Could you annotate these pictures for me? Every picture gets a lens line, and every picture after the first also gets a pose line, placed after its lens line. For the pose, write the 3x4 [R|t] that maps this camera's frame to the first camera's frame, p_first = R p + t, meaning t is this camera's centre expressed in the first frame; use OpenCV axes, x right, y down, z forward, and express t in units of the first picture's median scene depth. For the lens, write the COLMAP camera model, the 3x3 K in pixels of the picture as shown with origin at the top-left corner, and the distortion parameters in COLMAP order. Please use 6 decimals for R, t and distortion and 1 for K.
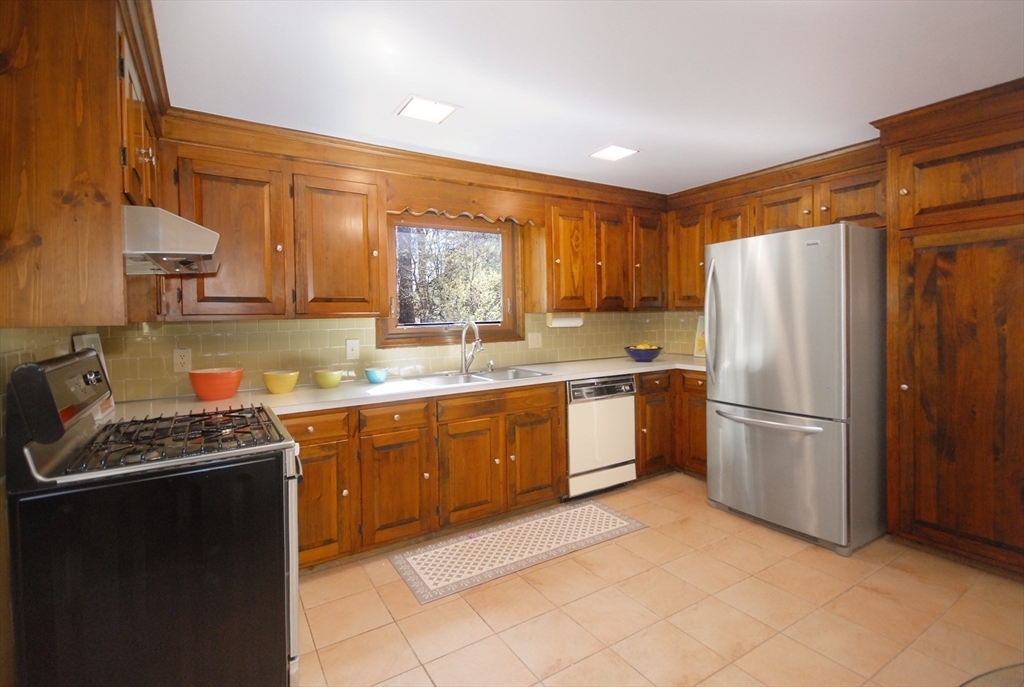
lens RADIAL K [[495.0, 0, 515.1], [0, 495.0, 338.0], [0, 0, 1]] dist [0.000993, 0.000319]
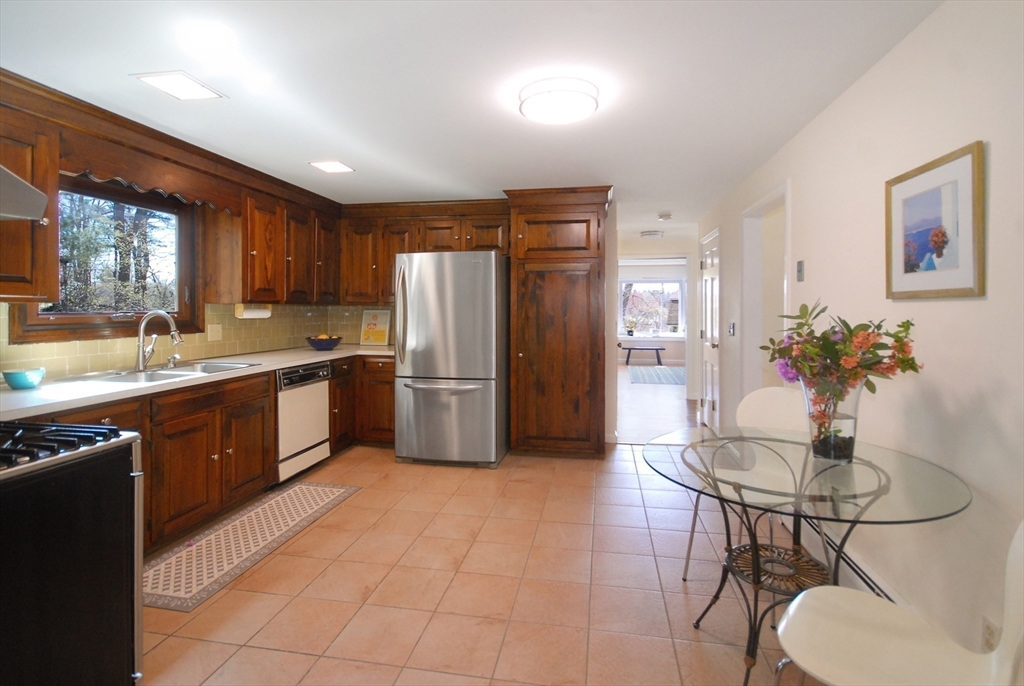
lens RADIAL K [[495.0, 0, 505.2], [0, 495.0, 311.7], [0, 0, 1]] dist [0.000993, 0.000319]
pose [[0.686088, 0.017747, 0.727302, -0.323513], [0.018098, 0.998977, -0.041449, 0.017442], [-0.727293, 0.041600, 0.685065, -0.062230]]
